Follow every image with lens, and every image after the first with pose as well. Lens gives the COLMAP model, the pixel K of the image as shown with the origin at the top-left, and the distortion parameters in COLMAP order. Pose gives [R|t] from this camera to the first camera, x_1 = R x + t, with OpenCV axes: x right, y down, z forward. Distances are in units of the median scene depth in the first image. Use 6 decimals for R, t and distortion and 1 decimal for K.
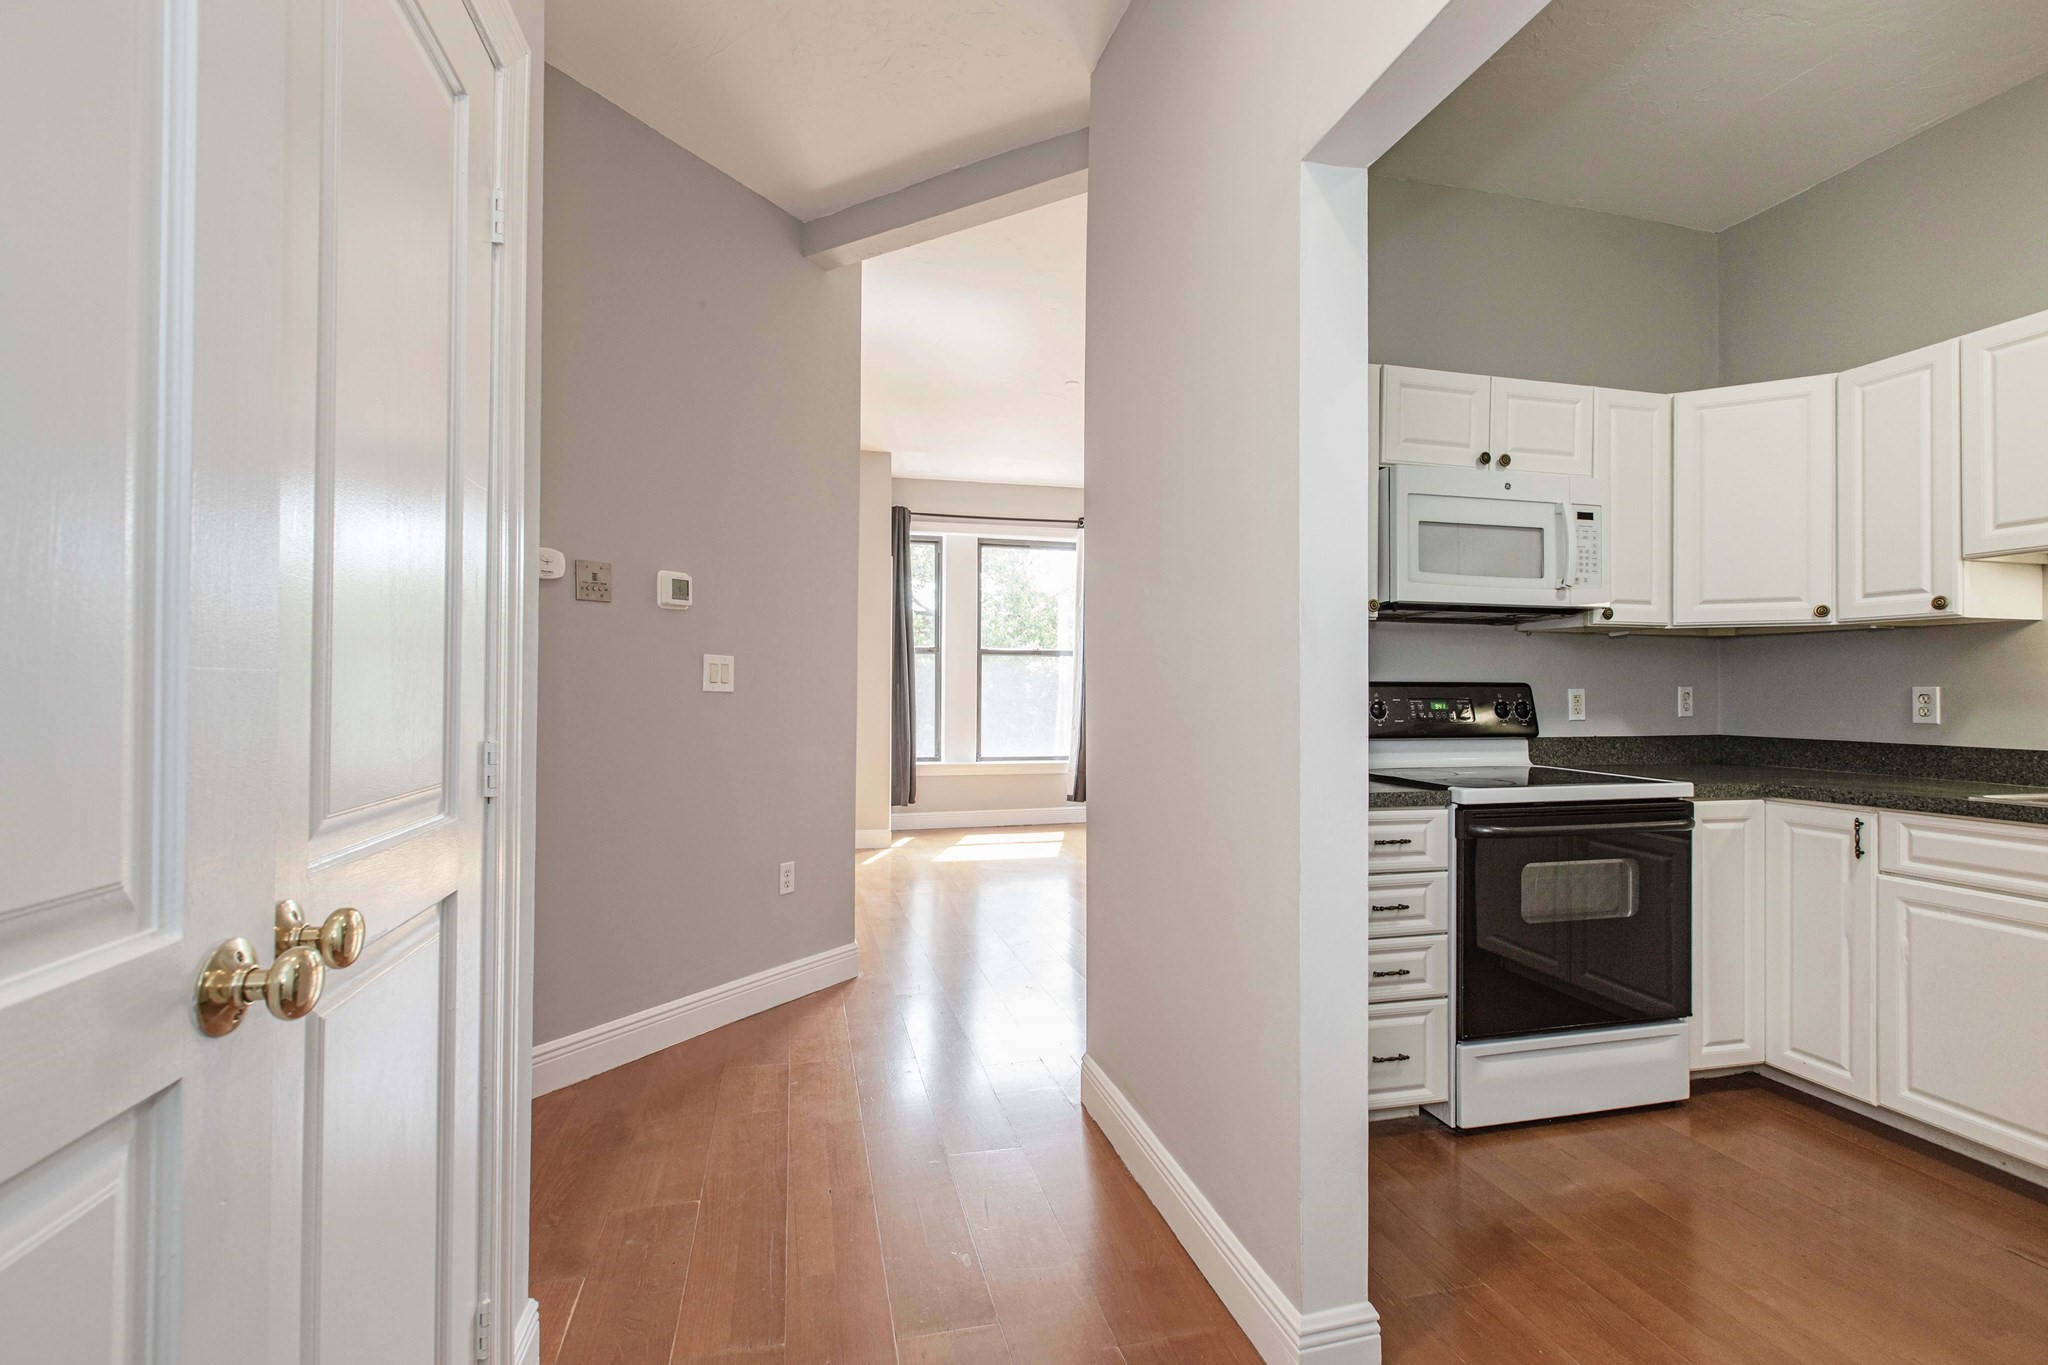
lens RADIAL K [[932.0, 0, 1005.6], [0, 932.0, 680.7], [0, 0, 1]] dist [0.003395, -0.001670]
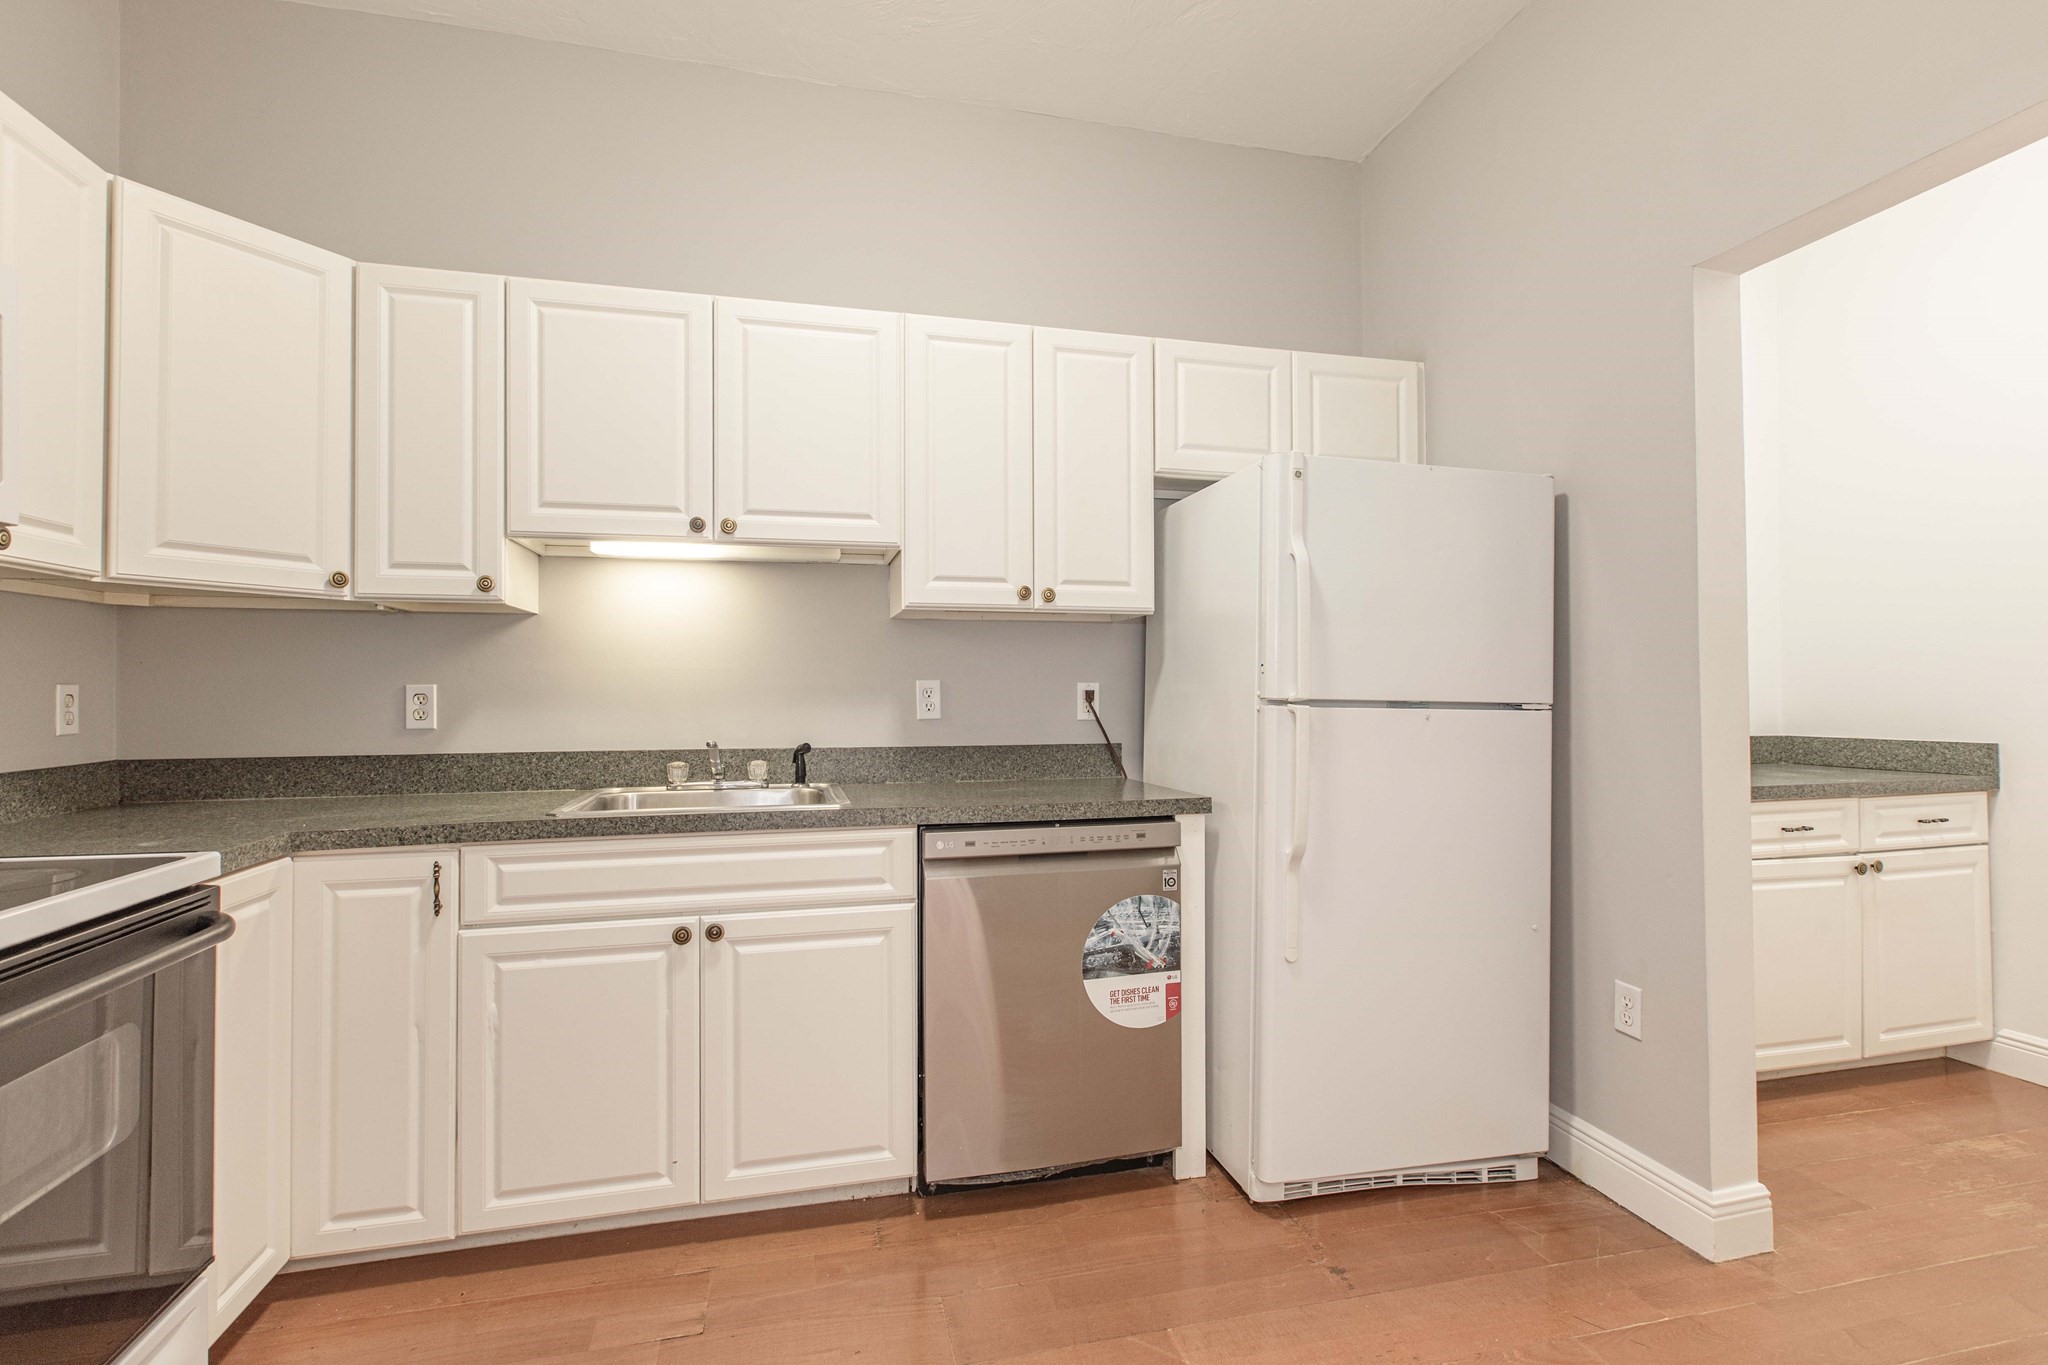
lens RADIAL K [[932.0, 0, 1026.5], [0, 932.0, 680.0], [0, 0, 1]] dist [0.003395, -0.001670]
pose [[-0.009832, 0.006485, 0.999931, 0.149712], [-0.004917, 0.999967, -0.006534, 0.005252], [-0.999940, -0.004980, -0.009800, 0.484605]]
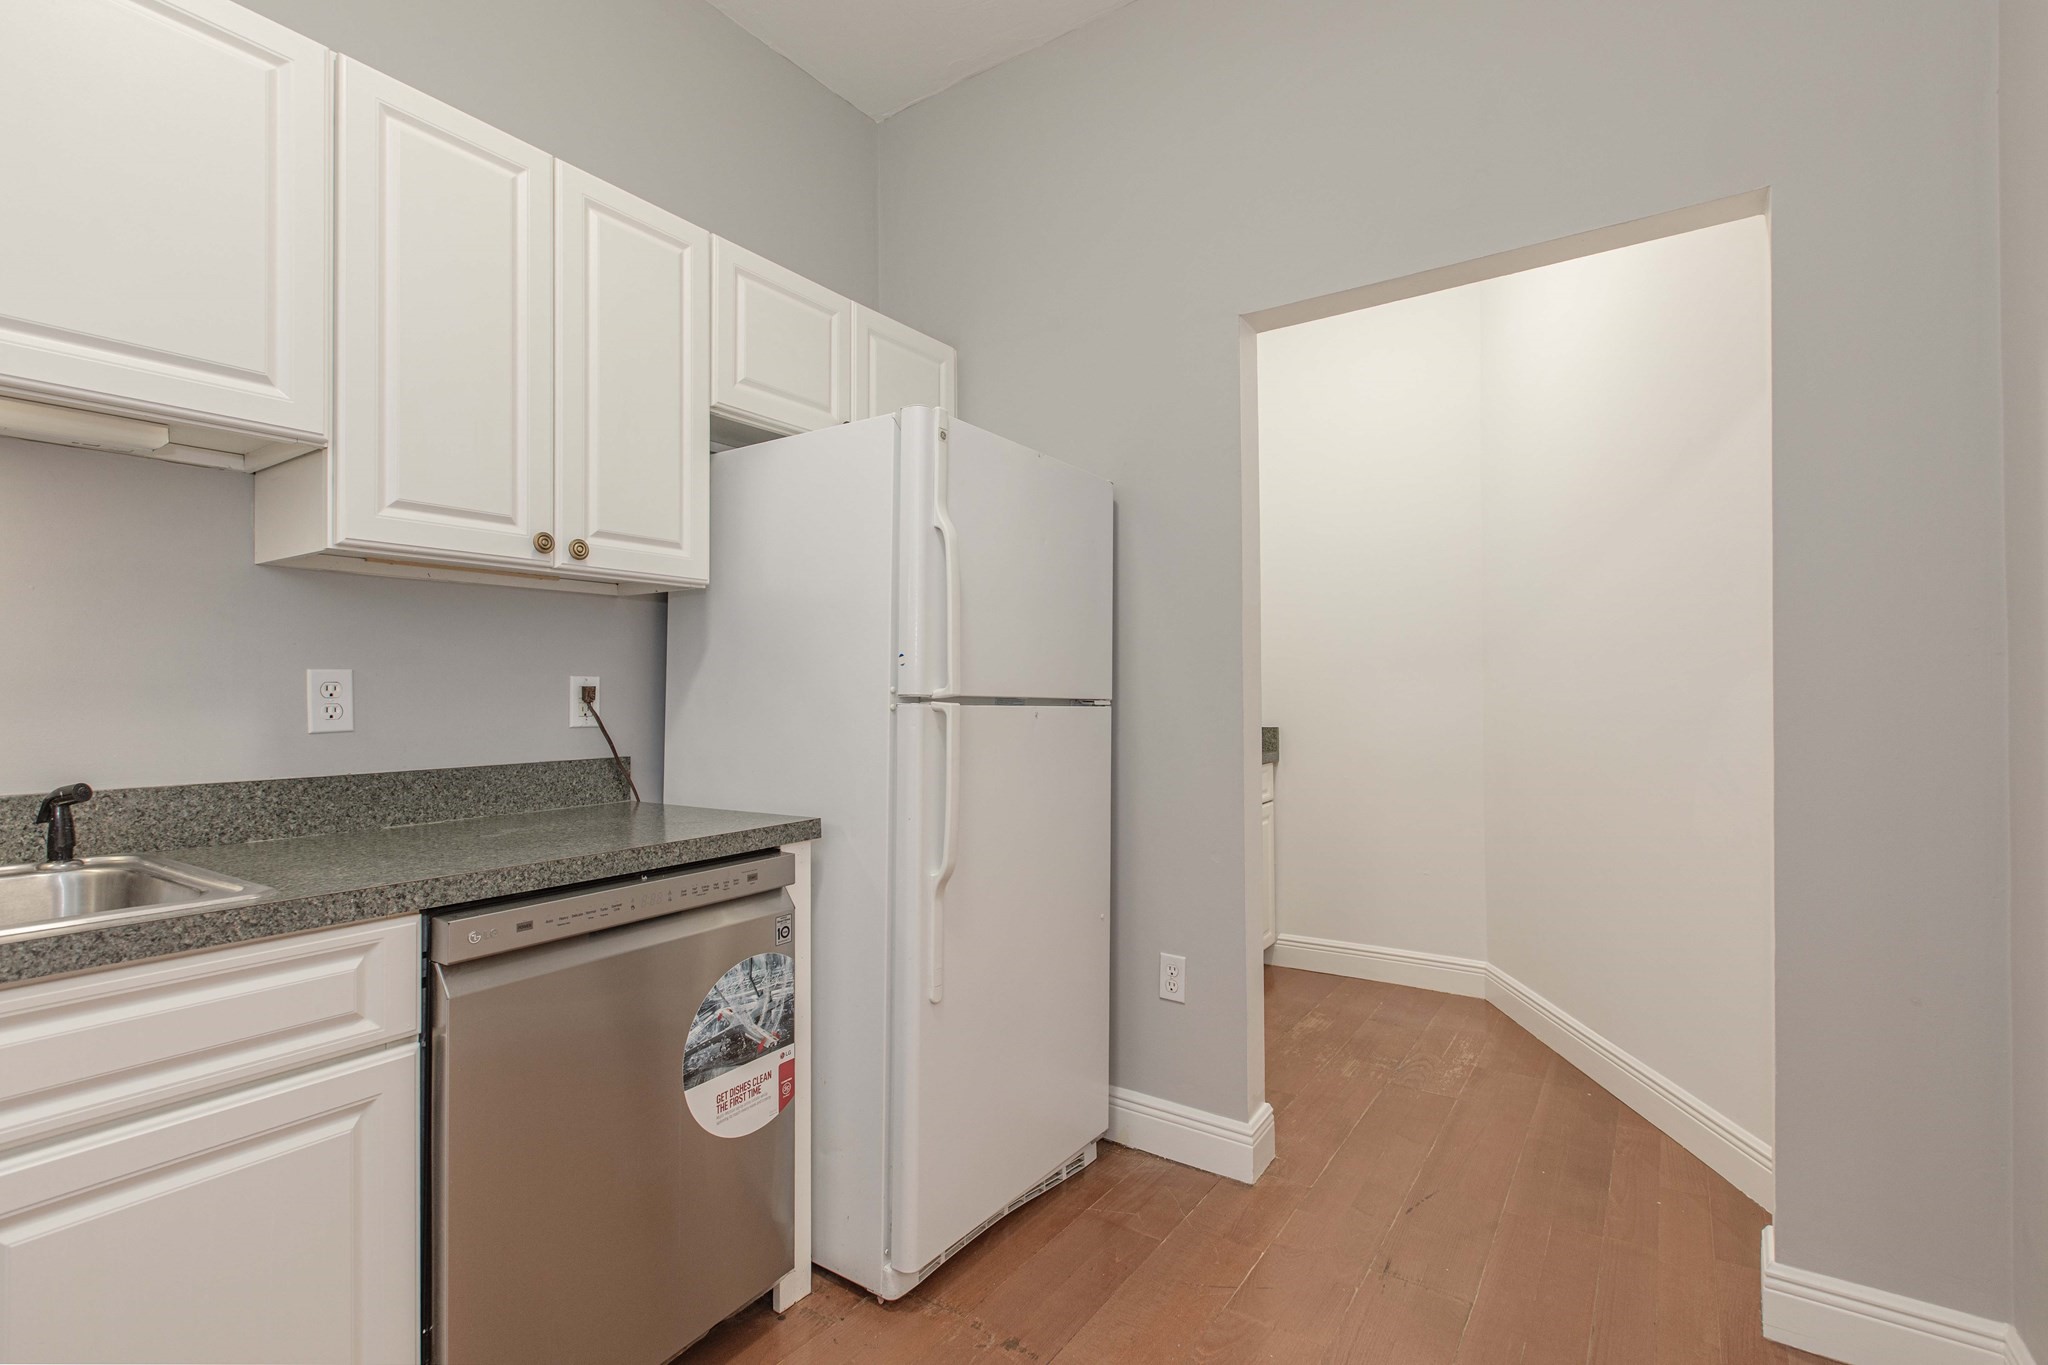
lens RADIAL K [[932.0, 0, 1015.3], [0, 932.0, 682.7], [0, 0, 1]] dist [0.003395, -0.001670]
pose [[-0.665270, 0.003677, 0.746594, 0.383598], [-0.006027, 0.999929, -0.010295, 0.012193], [-0.746579, -0.011349, -0.665200, 0.652977]]
